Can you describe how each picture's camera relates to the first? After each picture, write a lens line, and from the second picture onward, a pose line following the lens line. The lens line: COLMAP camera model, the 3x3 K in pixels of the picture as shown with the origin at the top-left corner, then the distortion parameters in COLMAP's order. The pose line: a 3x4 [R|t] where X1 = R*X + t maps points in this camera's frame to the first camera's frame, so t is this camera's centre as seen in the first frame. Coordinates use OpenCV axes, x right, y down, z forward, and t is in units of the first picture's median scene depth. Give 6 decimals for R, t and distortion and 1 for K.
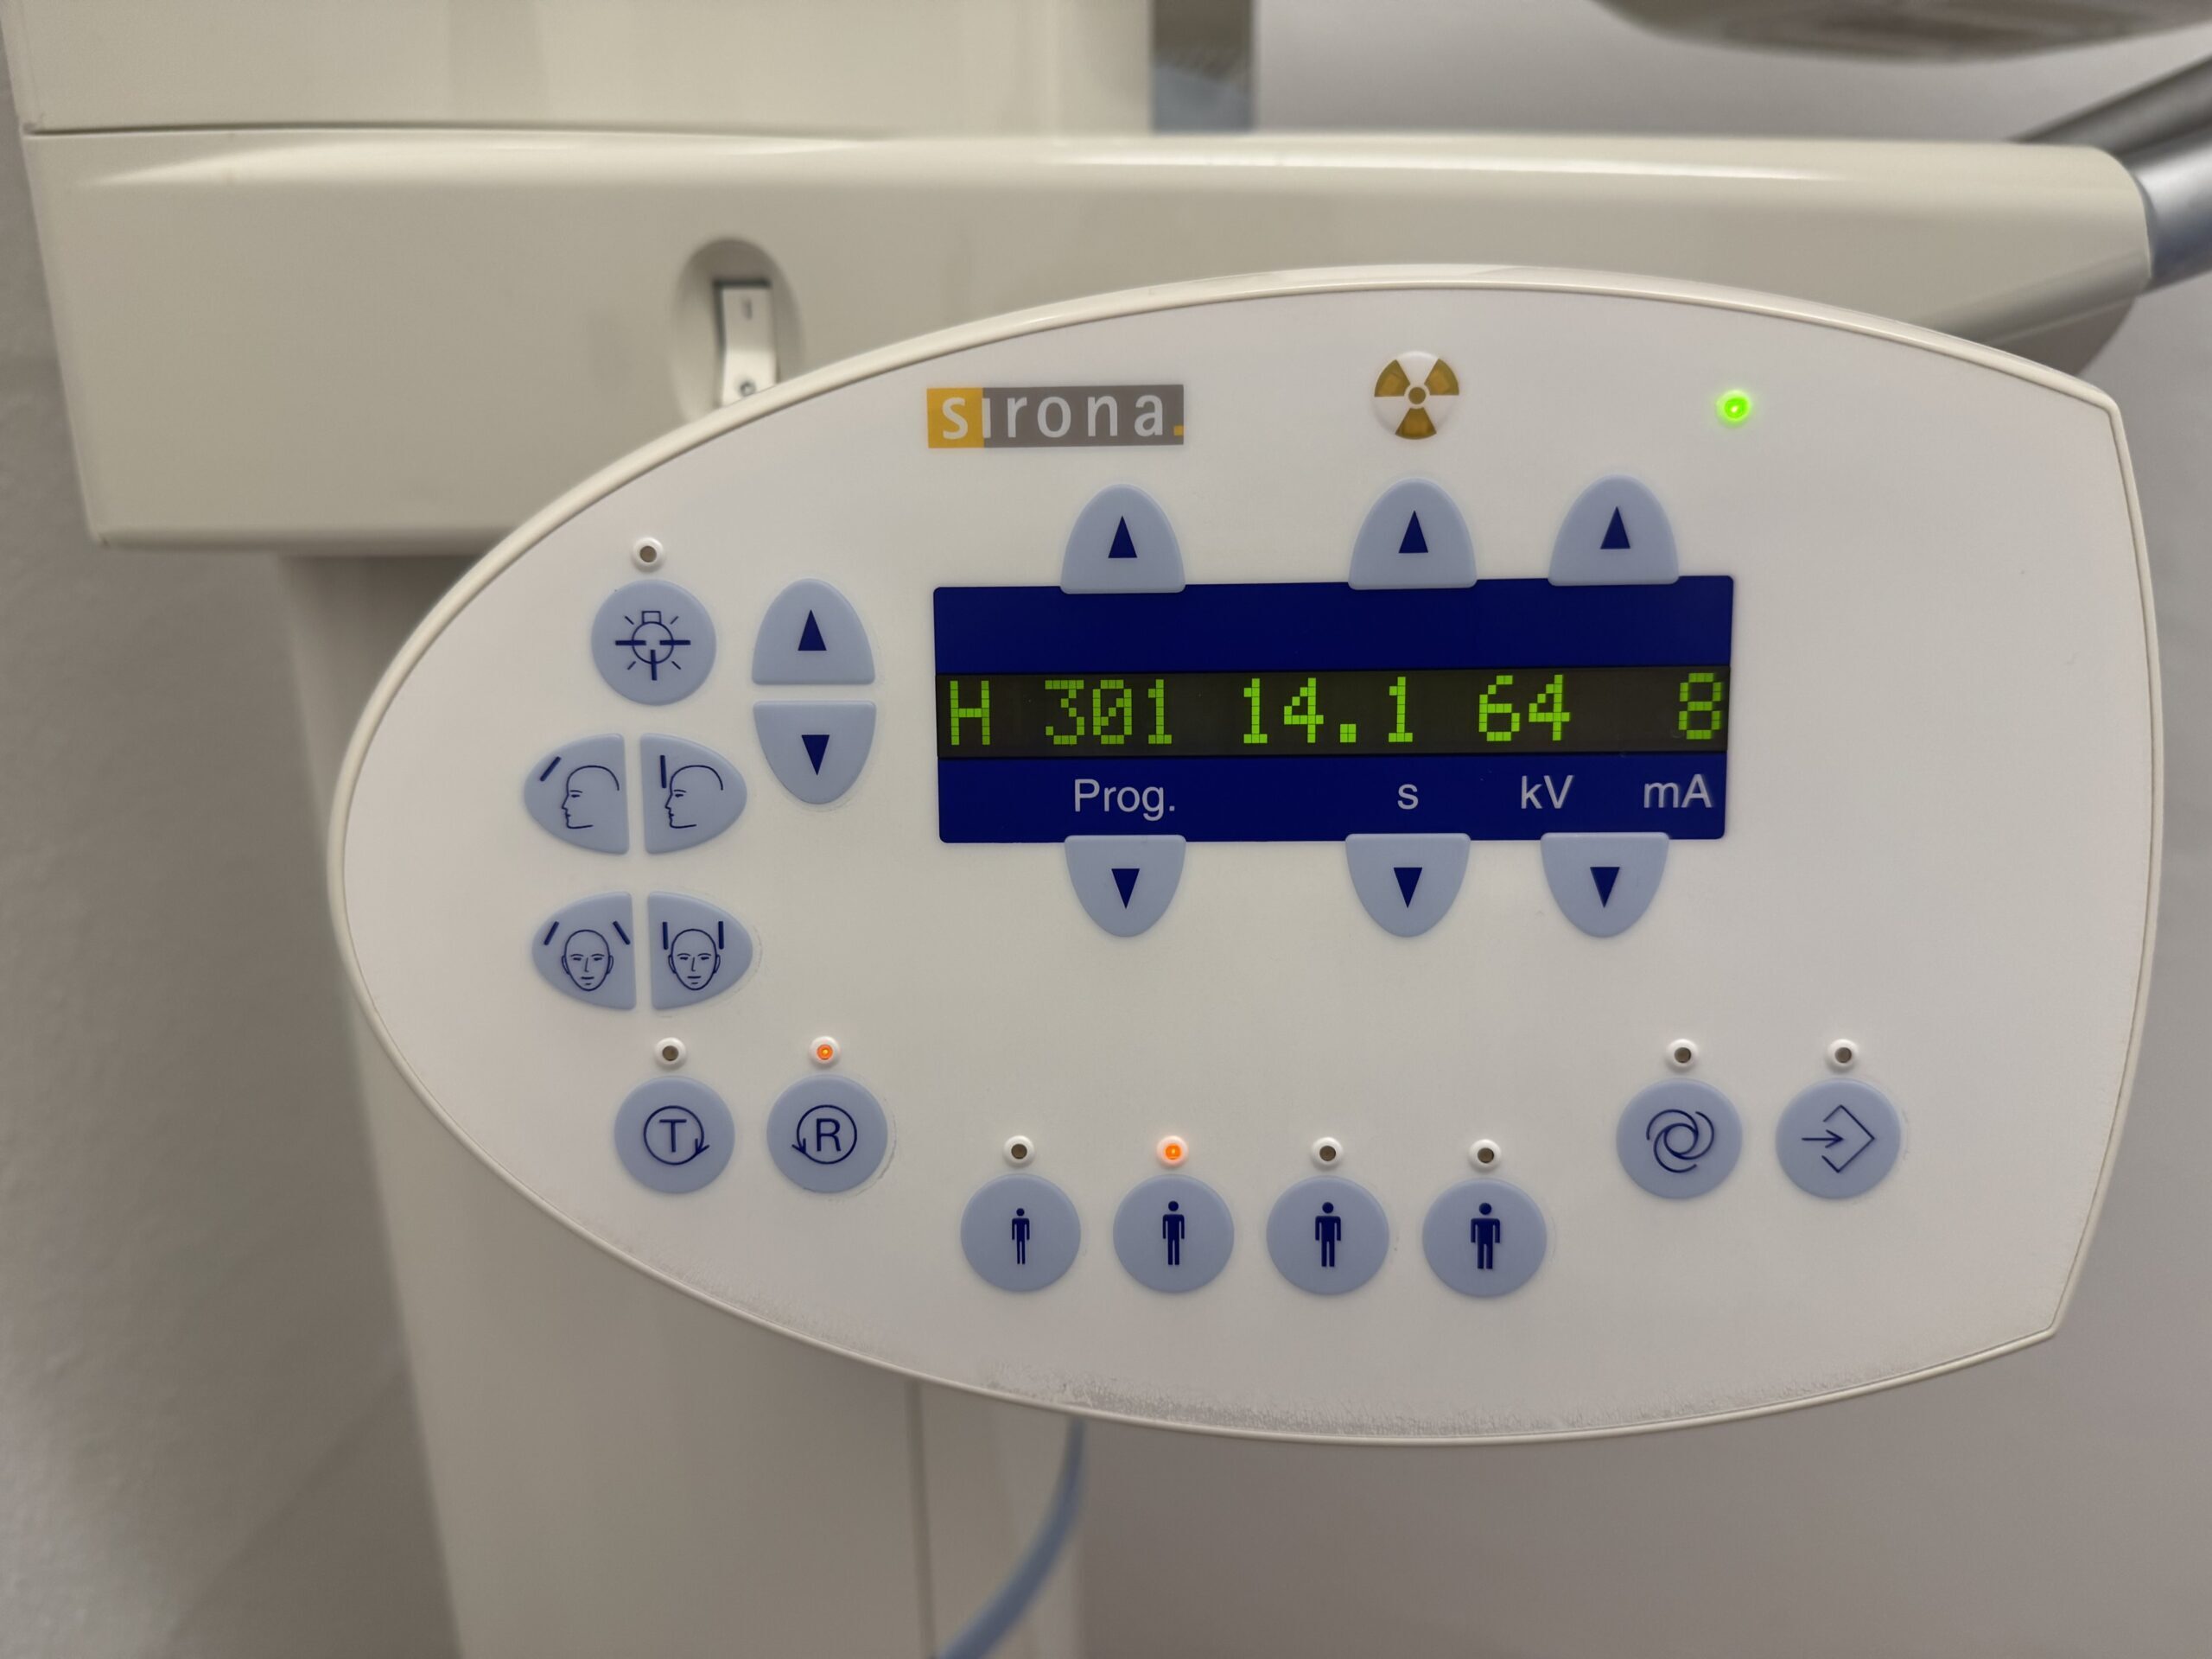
lens RADIAL K [[1571.7, 0, 1094.2], [0, 1571.7, 811.4], [0, 0, 1]] dist [0.023298, -0.031294]
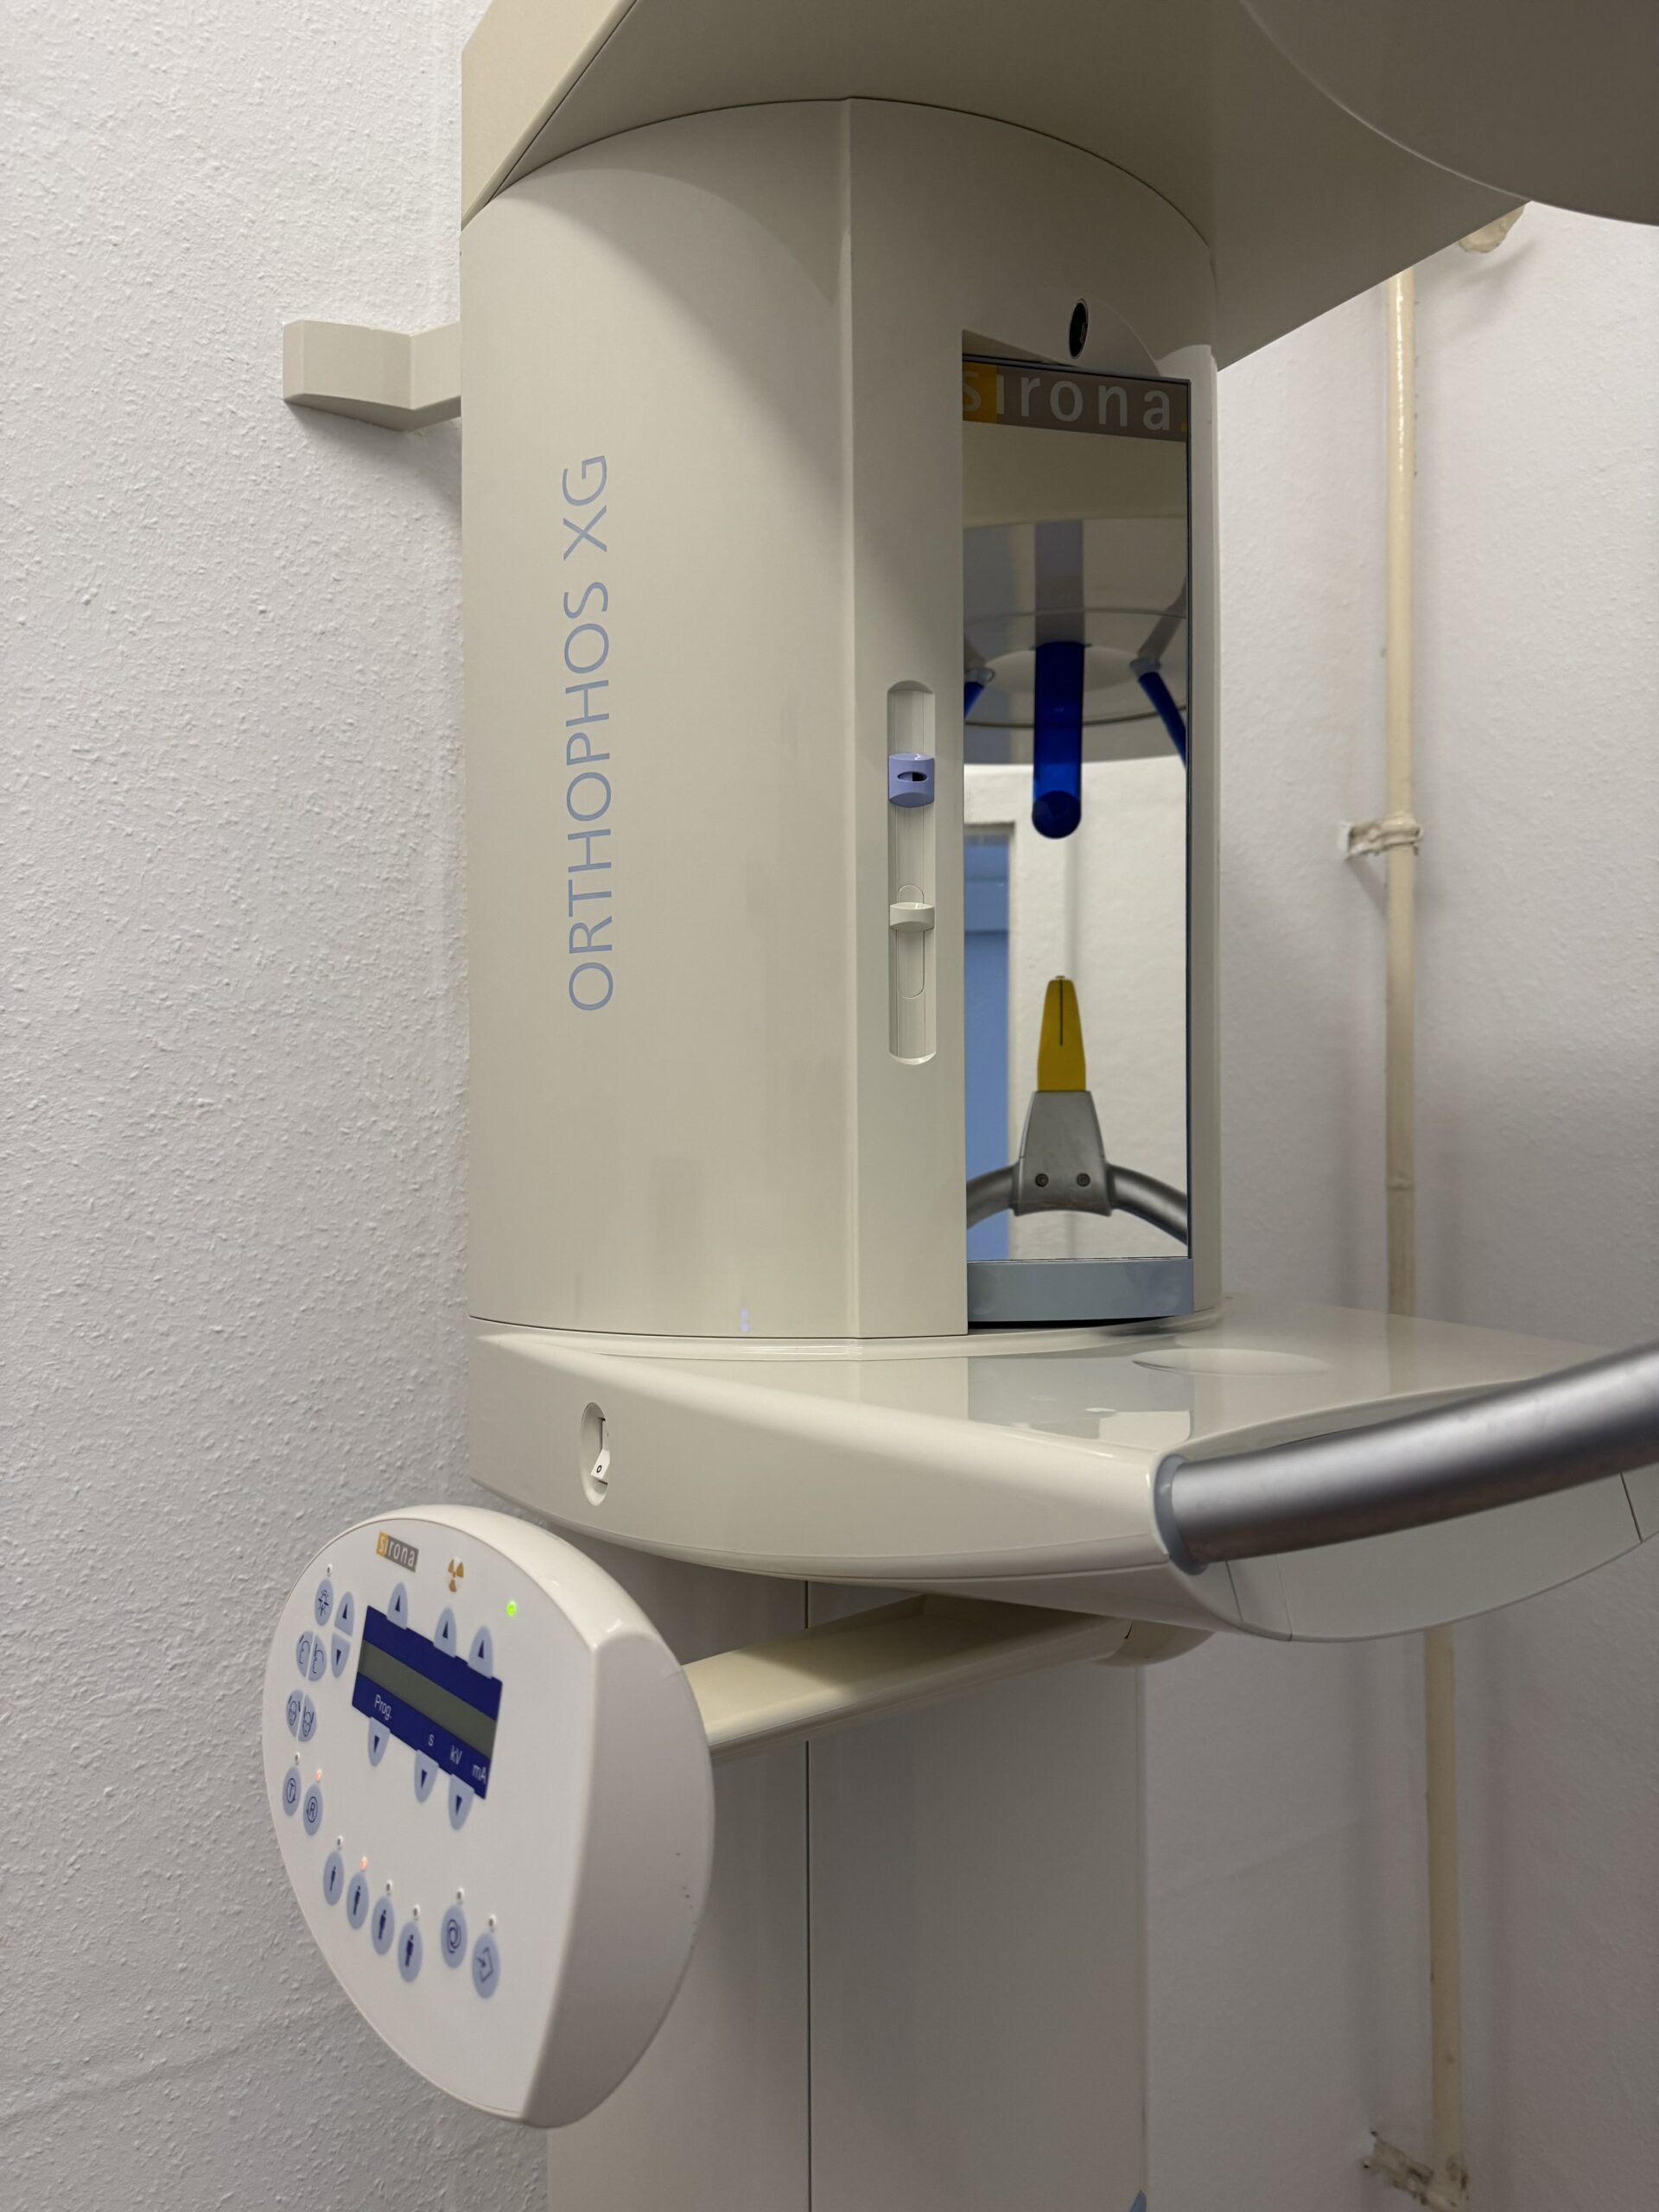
lens RADIAL K [[1571.7, 0, 866.3], [0, 1571.7, 1125.5], [0, 0, 1]] dist [0.023298, -0.031294]
pose [[0.657835, 0.005642, -0.753141, 2.437090], [-0.215835, 0.959444, -0.181335, -0.613854], [0.721574, 0.281843, 0.632373, -0.311403]]
